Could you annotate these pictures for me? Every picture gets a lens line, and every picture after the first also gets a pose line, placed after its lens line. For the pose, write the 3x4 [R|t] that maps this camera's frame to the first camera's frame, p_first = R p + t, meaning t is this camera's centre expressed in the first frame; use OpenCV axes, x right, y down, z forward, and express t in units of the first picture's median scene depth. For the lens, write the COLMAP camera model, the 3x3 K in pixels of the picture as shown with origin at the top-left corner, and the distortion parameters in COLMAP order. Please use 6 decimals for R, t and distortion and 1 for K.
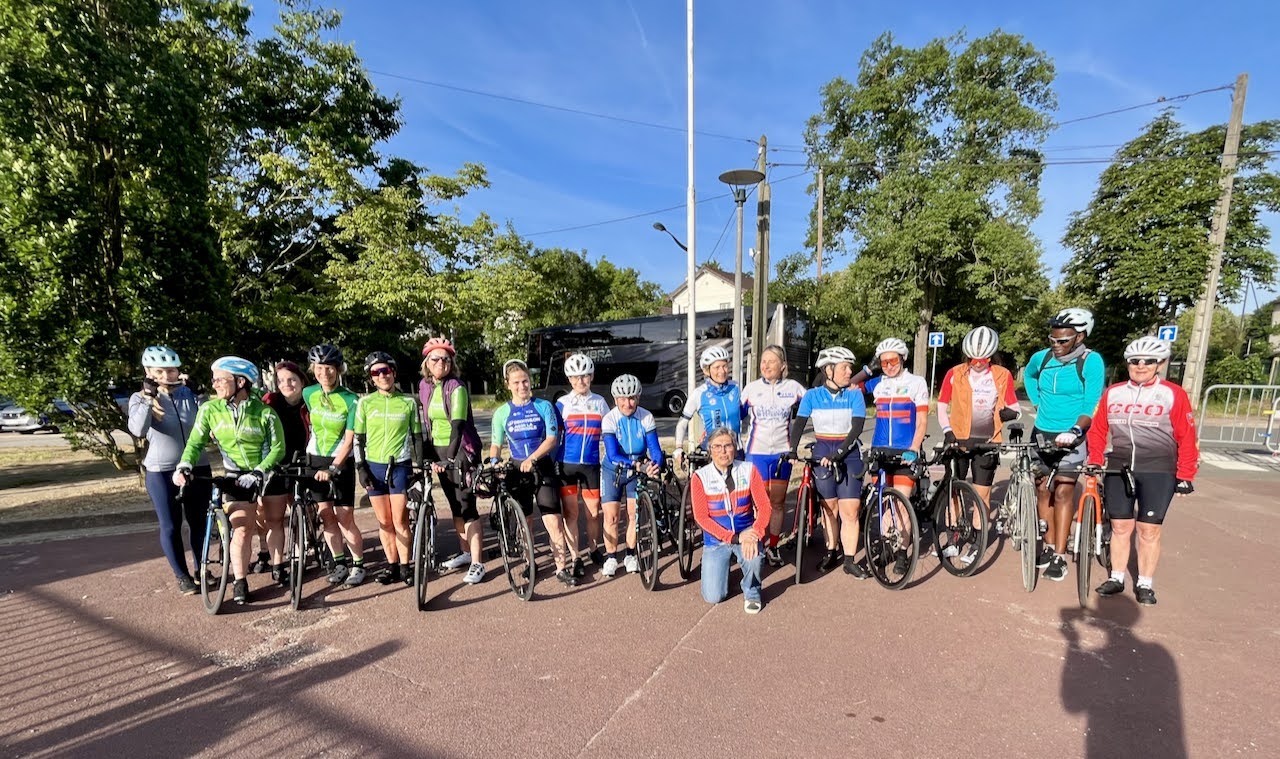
lens RADIAL K [[608.8, 0, 641.5], [0, 608.8, 478.3], [0, 0, 1]] dist [0.015987, -0.001192]
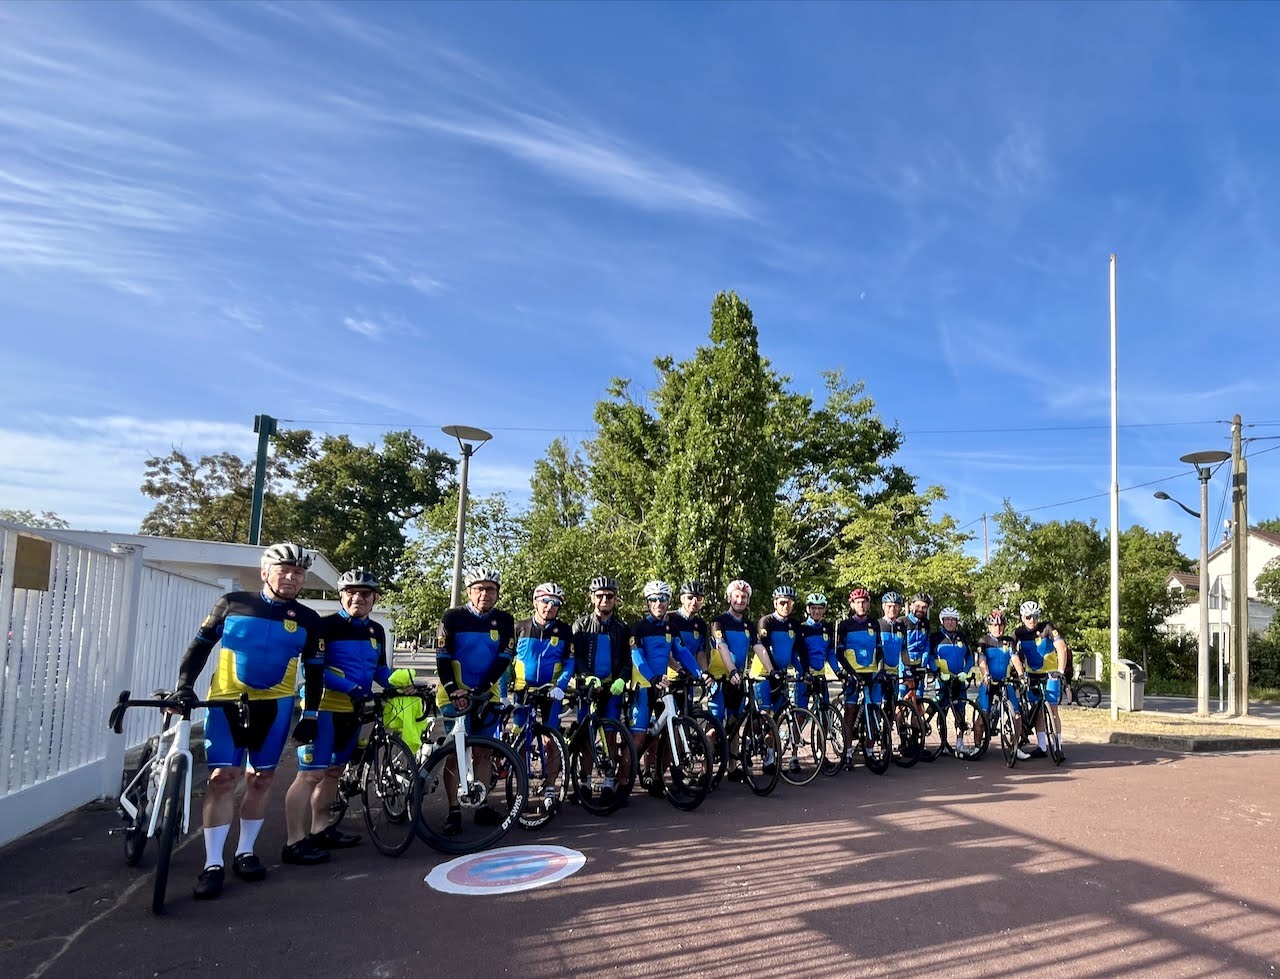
lens RADIAL K [[1182.5, 0, 640.0], [0, 1182.5, 489.5], [0, 0, 1]] dist [-0.173950, 0.008582]
pose [[0.779726, -0.047979, -0.624280, 0.817674], [-0.160550, 0.948403, -0.273416, 0.313112], [0.605187, 0.313418, 0.731791, -1.279792]]
